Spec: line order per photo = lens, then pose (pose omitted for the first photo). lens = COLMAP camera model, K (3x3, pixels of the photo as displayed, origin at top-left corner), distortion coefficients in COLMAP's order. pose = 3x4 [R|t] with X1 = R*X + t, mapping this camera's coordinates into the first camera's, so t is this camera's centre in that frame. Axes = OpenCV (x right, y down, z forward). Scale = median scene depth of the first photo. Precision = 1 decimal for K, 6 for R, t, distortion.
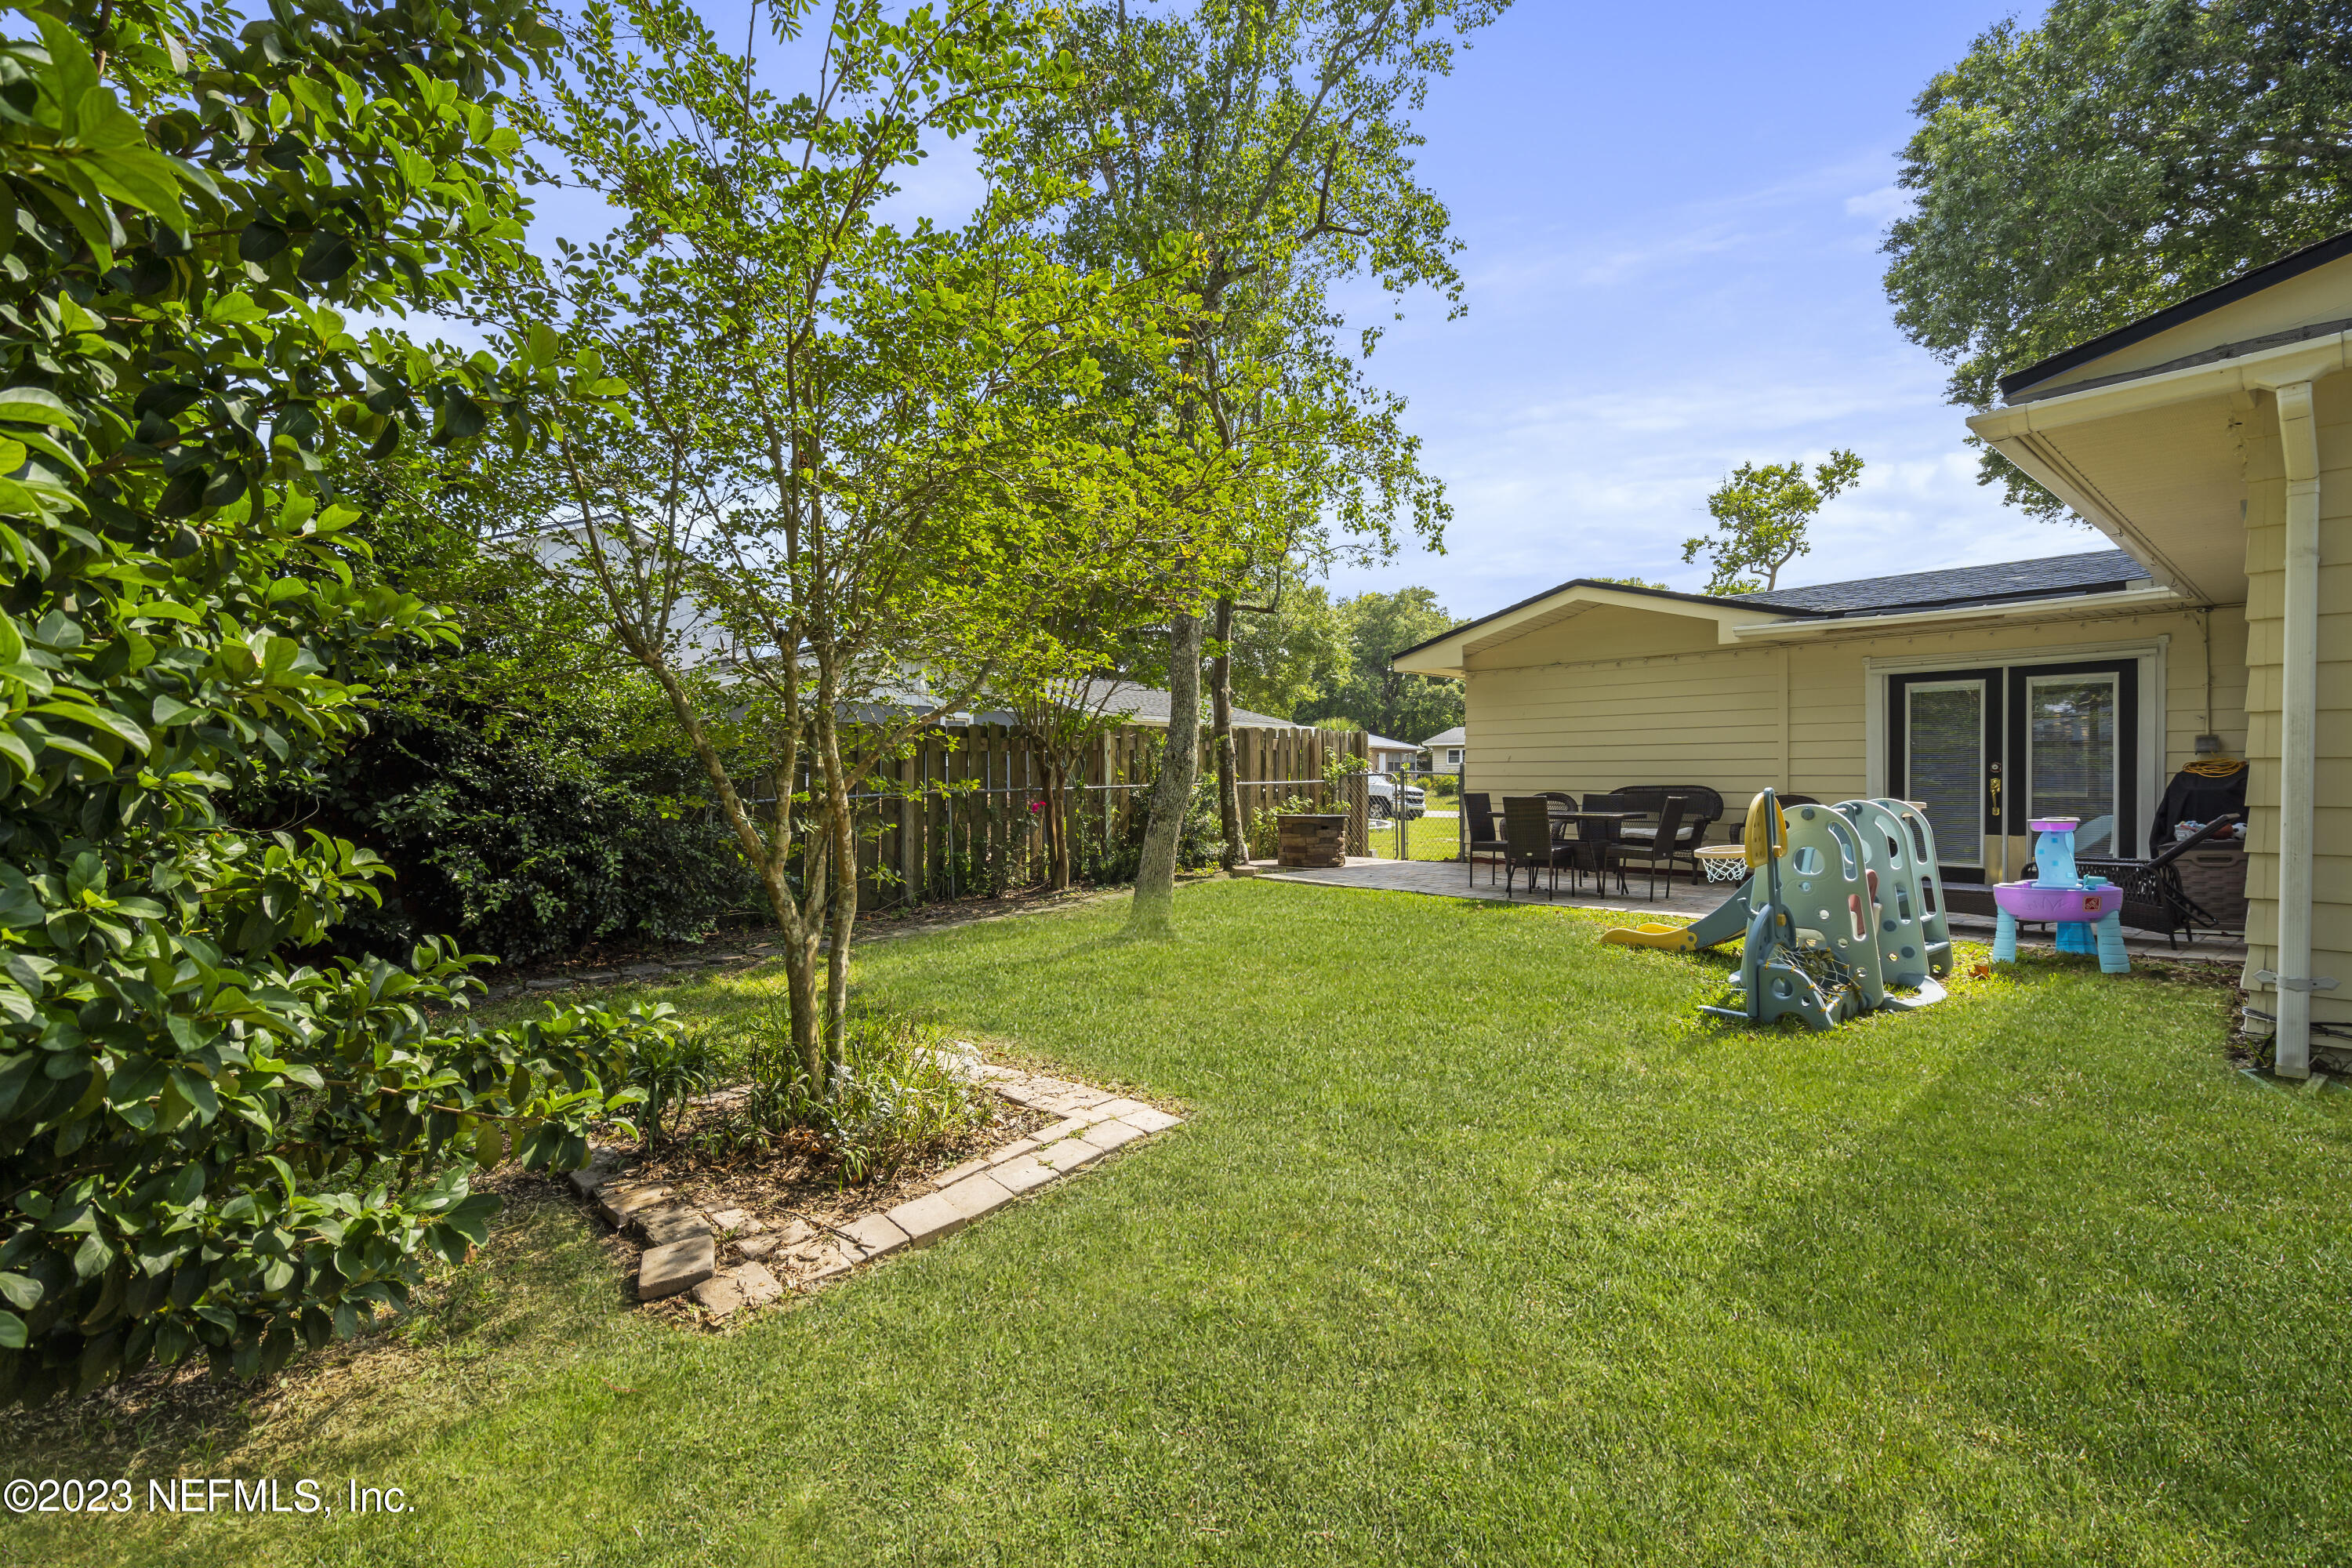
lens RADIAL K [[1094.9, 0, 1176.0], [0, 1094.9, 784.0], [0, 0, 1]] dist [0.000345, 0.000018]
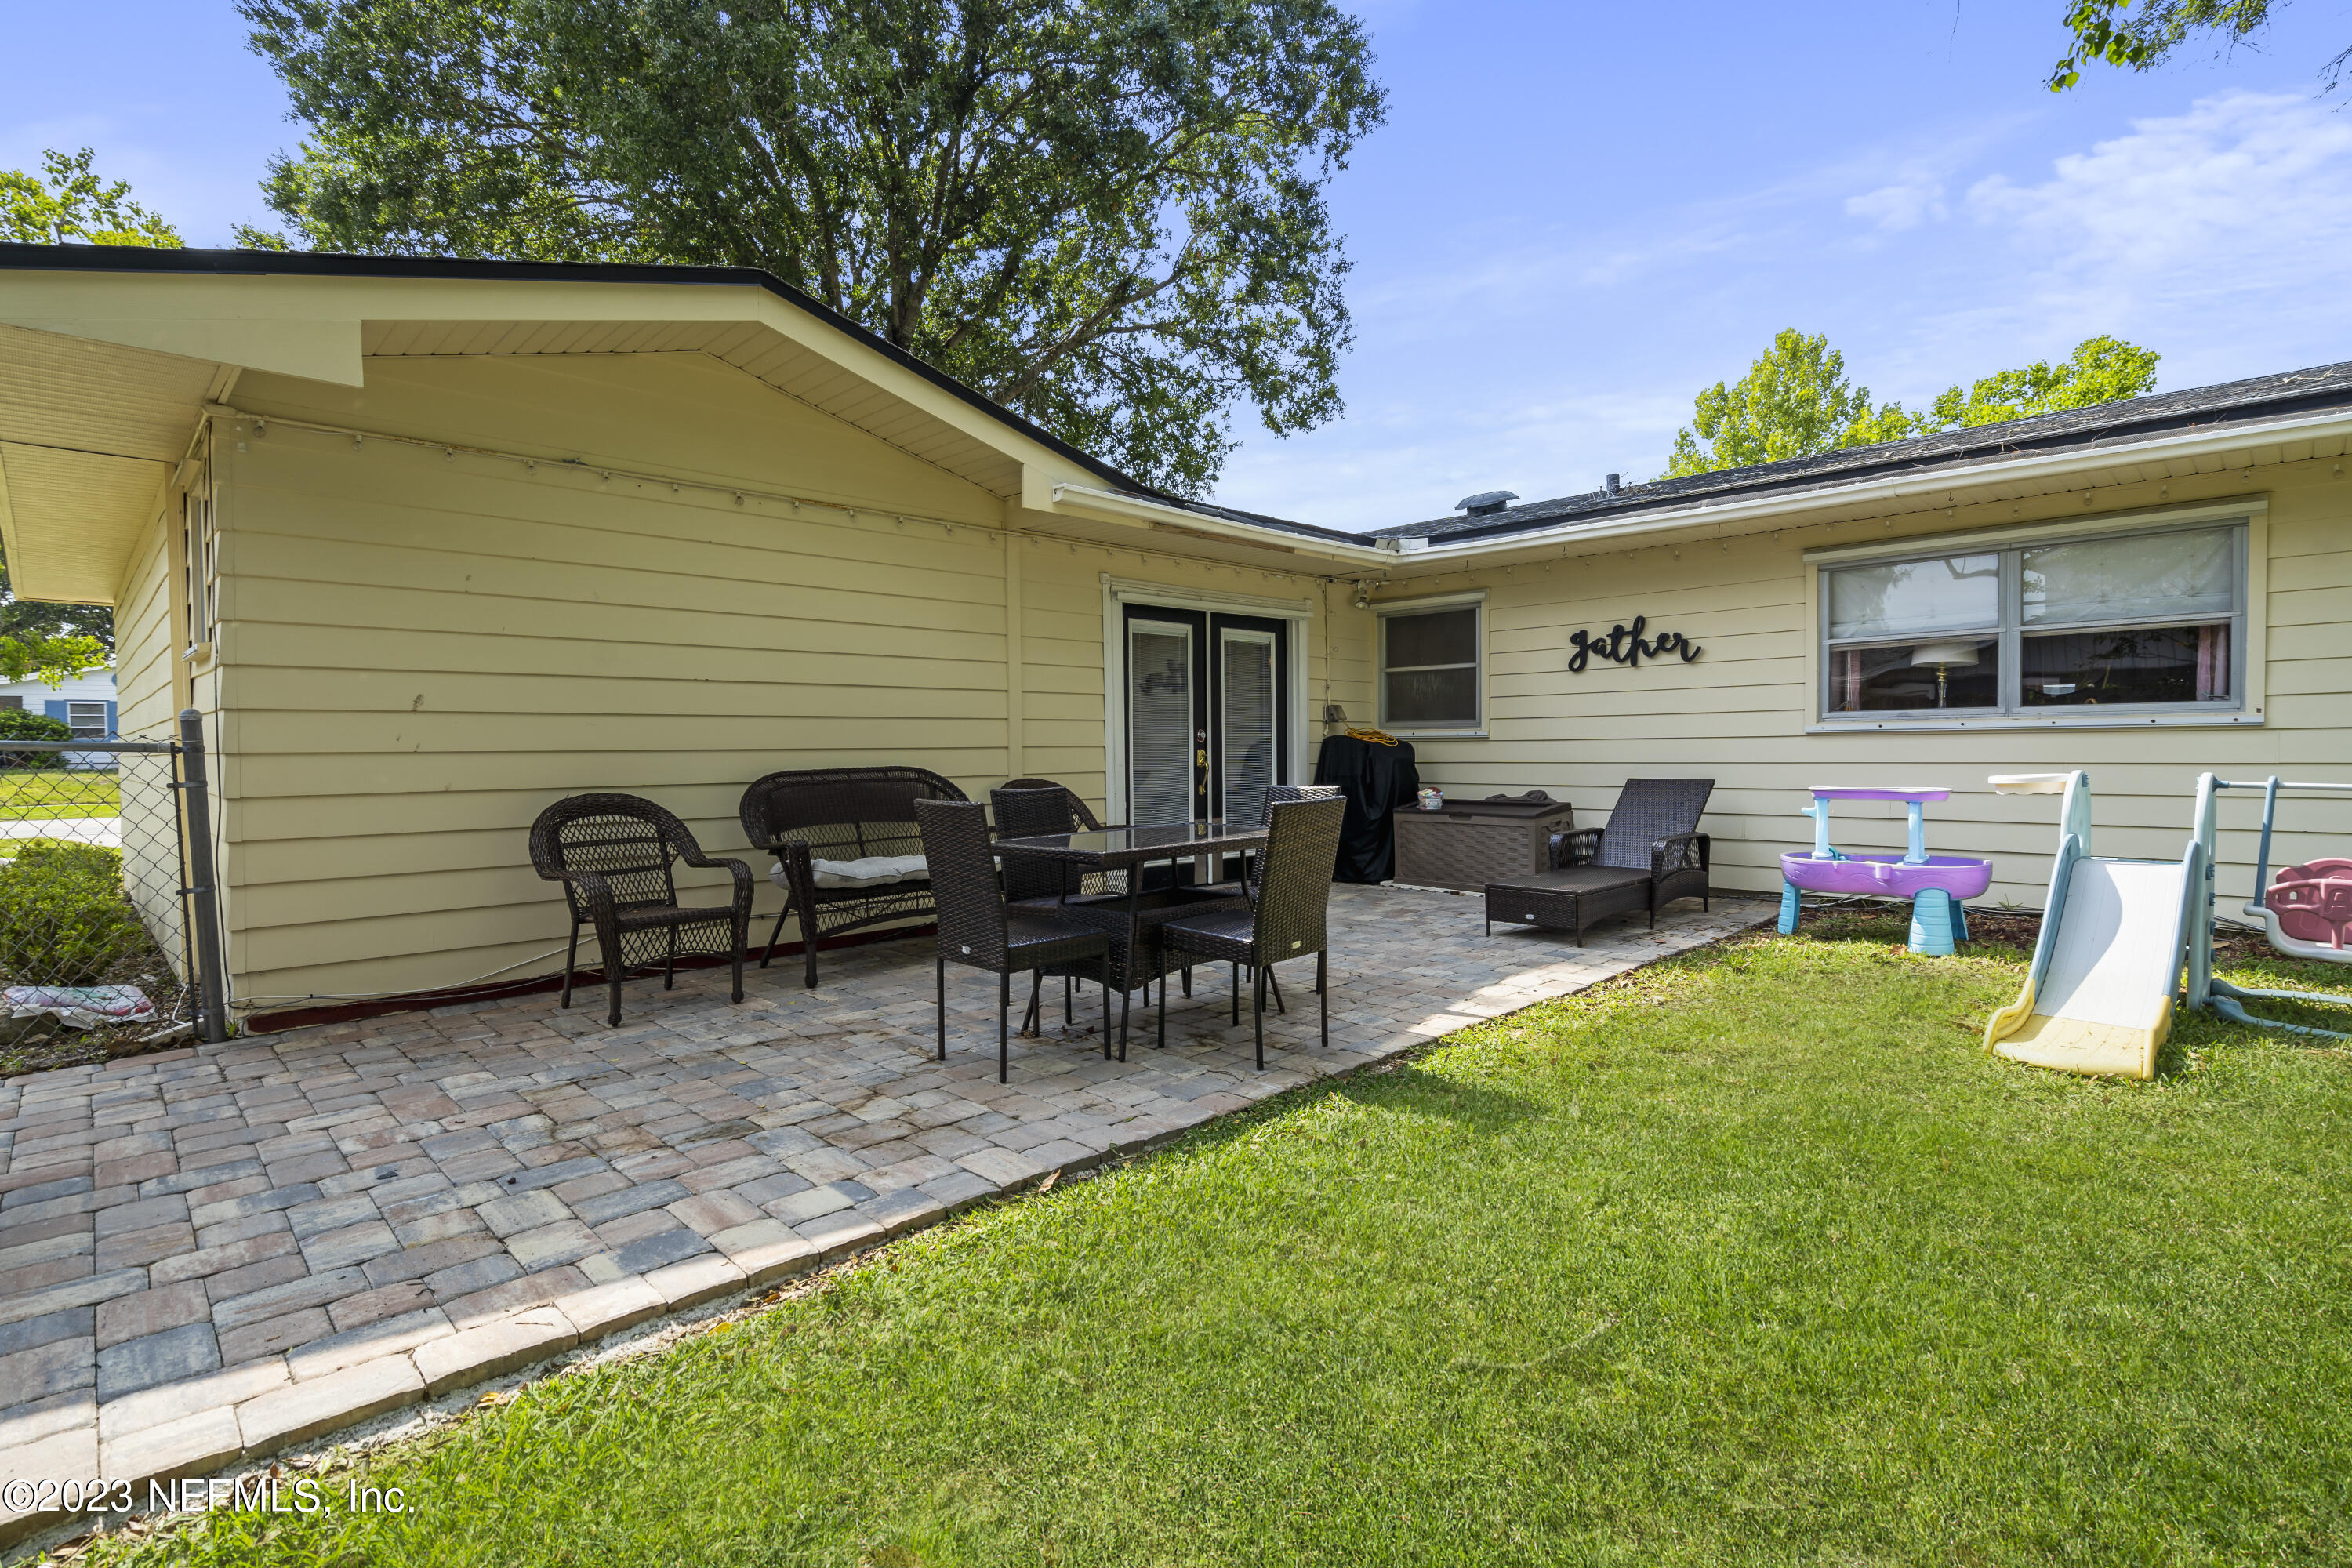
lens RADIAL K [[1117.8, 0, 1176.0], [0, 1117.8, 784.0], [0, 0, 1]] dist [0.000113, 0.000402]
pose [[-0.042421, -0.035456, 0.998471, -0.064467], [0.014574, 0.999242, 0.036102, -0.007803], [-0.998994, 0.016083, -0.041872, 0.865259]]
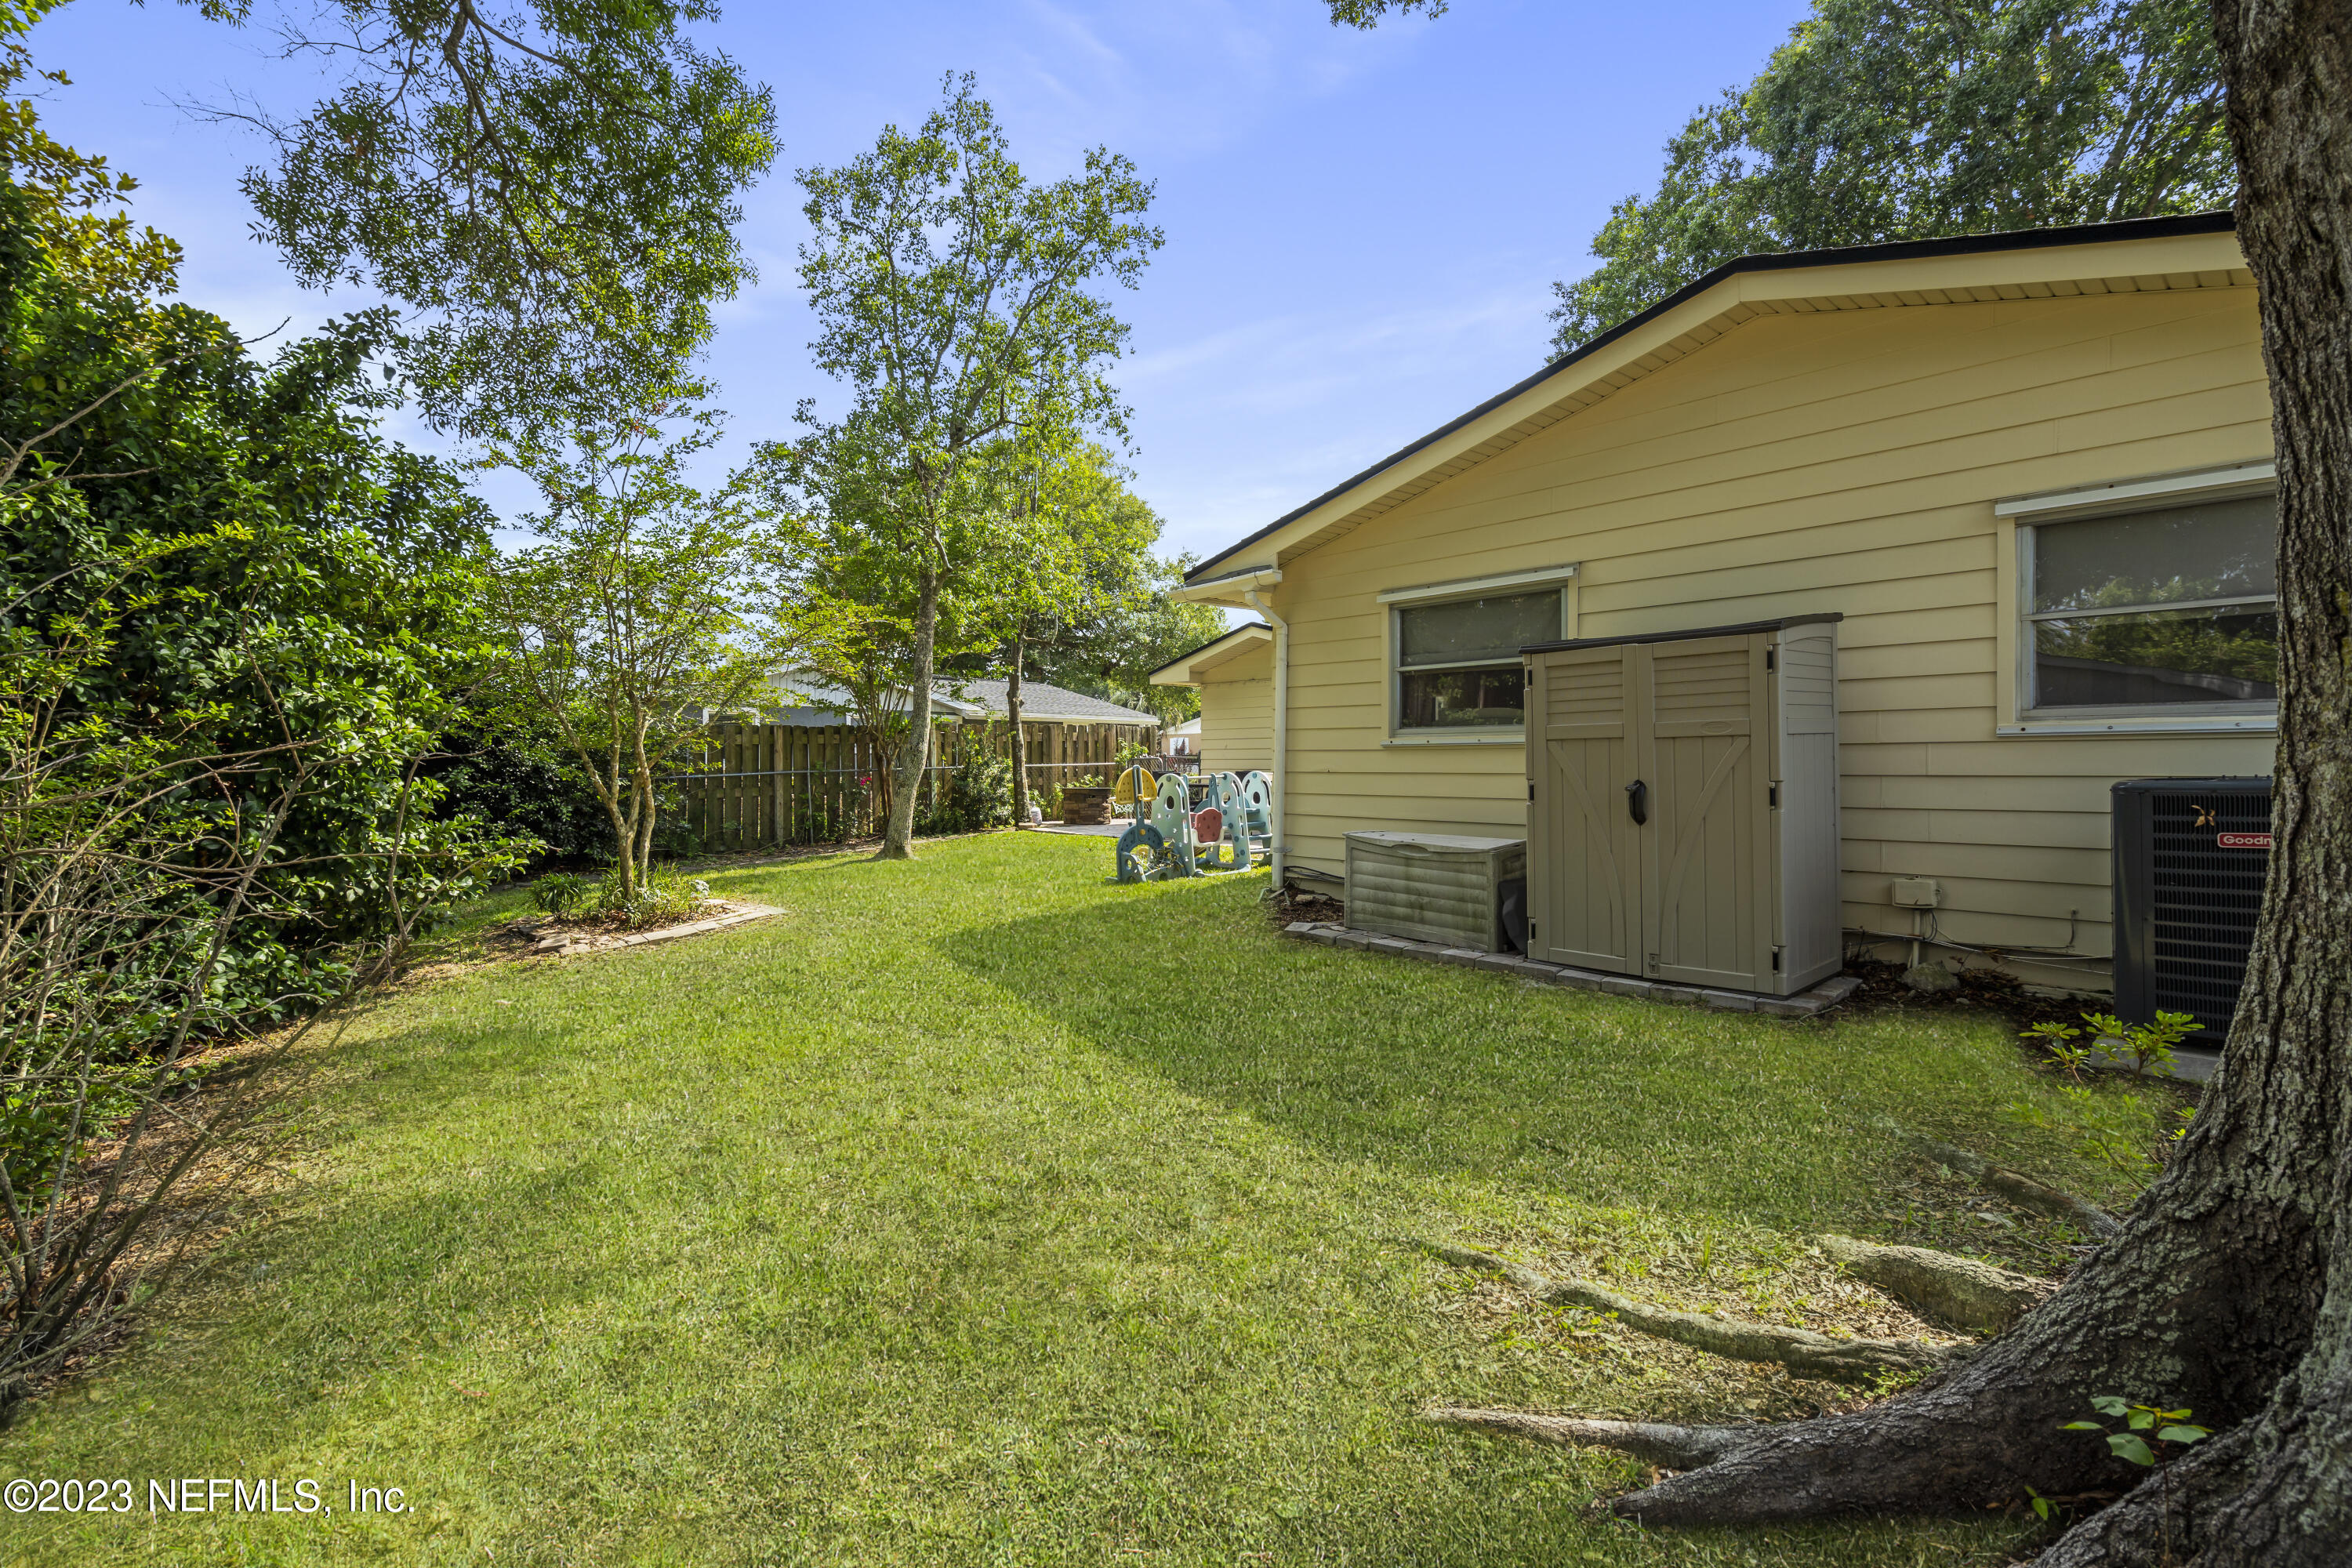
lens RADIAL K [[1065.9, 0, 1170.7], [0, 1065.9, 776.9], [0, 0, 1]] dist [-0.002178, -0.000274]
pose [[0.999971, -0.003481, -0.006741, 0.272449], [0.003536, 0.999960, 0.008207, 0.004056], [0.006712, -0.008230, 0.999944, -0.403072]]
